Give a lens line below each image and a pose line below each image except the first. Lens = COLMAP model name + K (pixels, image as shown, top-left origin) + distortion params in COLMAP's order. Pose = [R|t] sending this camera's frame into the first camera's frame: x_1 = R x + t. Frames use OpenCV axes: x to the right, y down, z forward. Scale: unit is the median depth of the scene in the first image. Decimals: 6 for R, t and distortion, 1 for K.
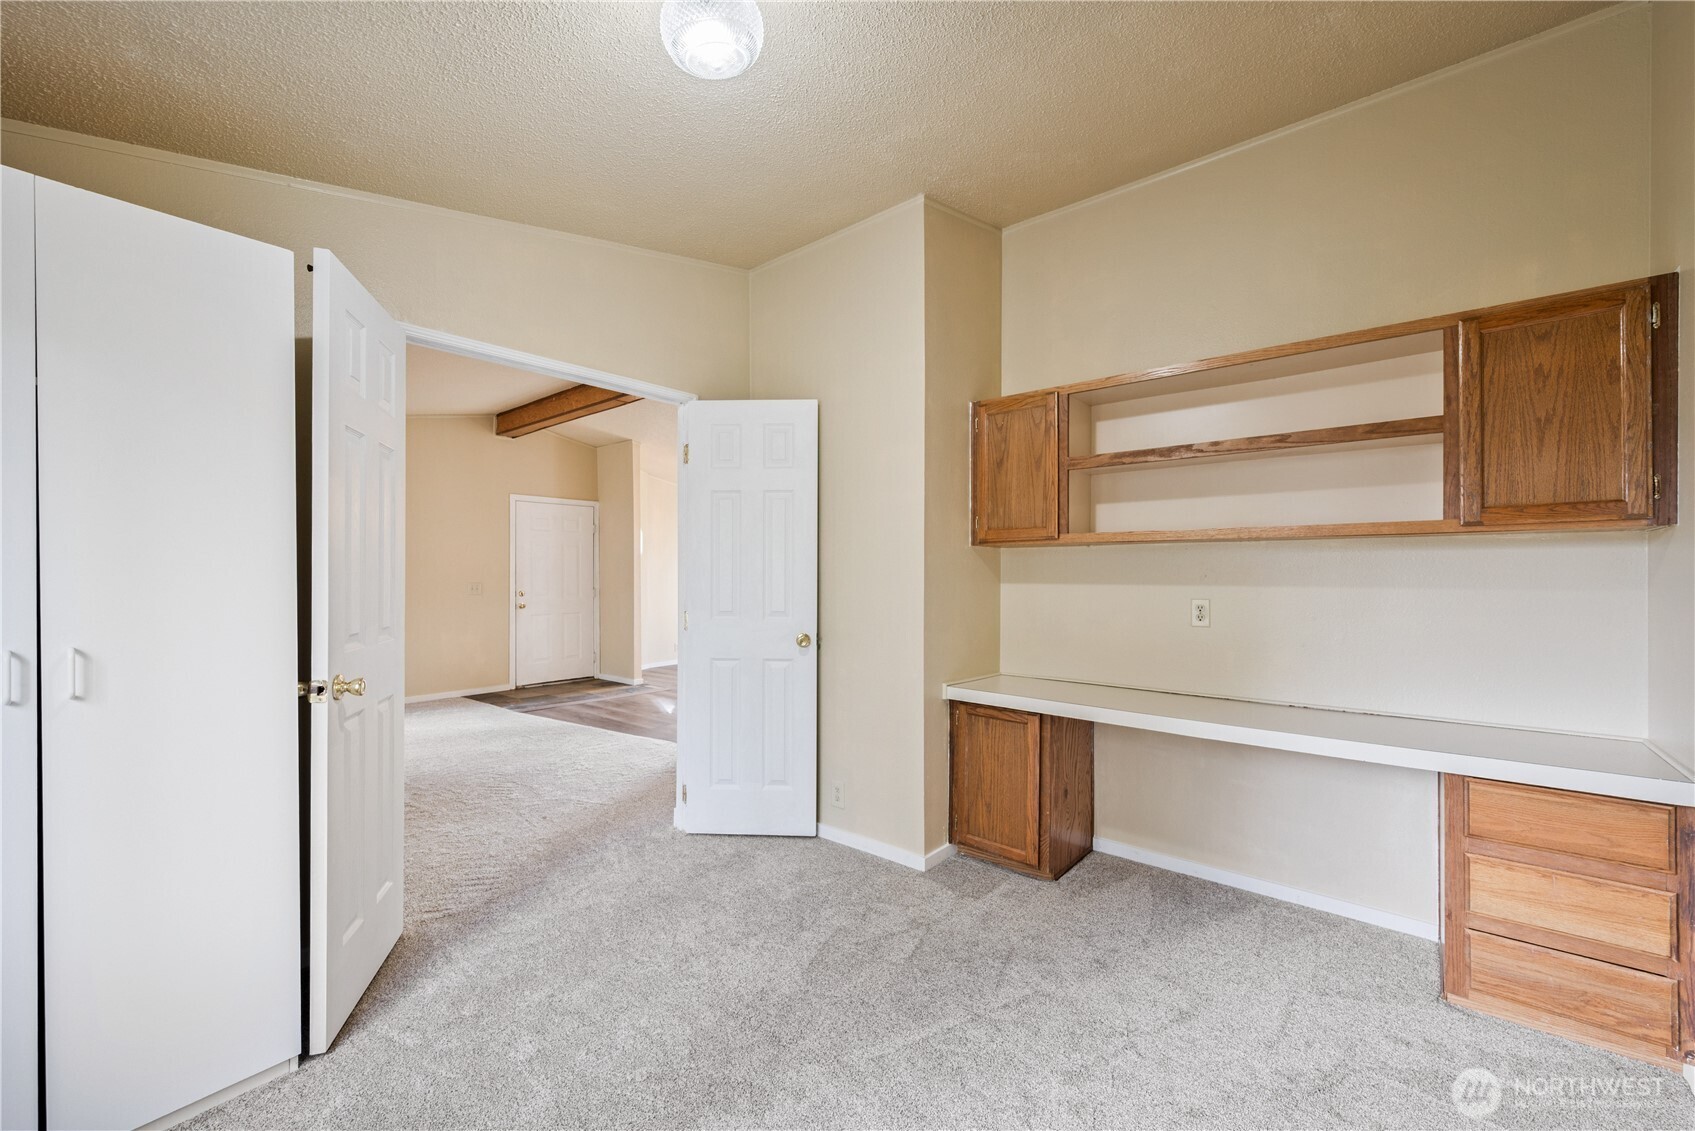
lens RADIAL K [[675.1, 0, 845.9], [0, 675.1, 573.5], [0, 0, 1]] dist [-0.000221, -0.000023]
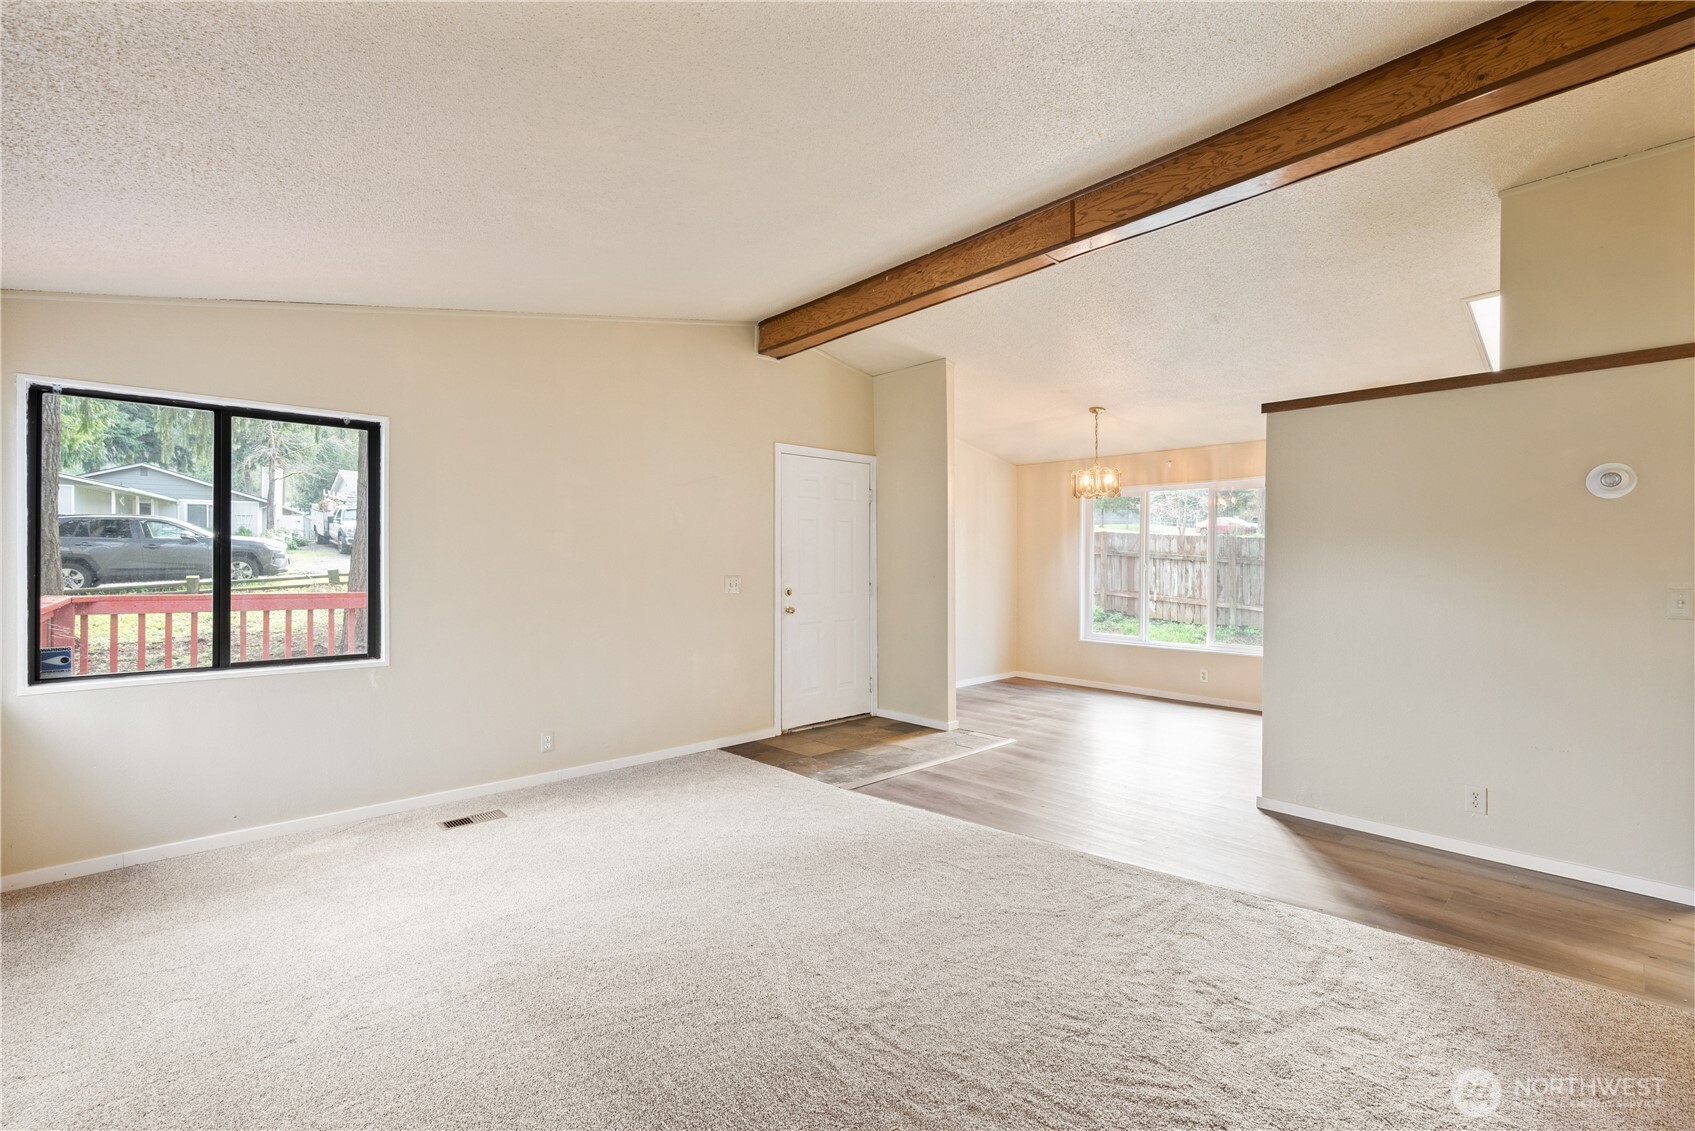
lens RADIAL K [[739.3, 0, 852.2], [0, 739.3, 564.2], [0, 0, 1]] dist [0.002392, 0.000209]
pose [[0.992936, 0.000511, -0.118653, -0.334334], [-0.000282, 0.999998, 0.001950, 0.001139], [0.118654, -0.001903, 0.992934, 0.282259]]
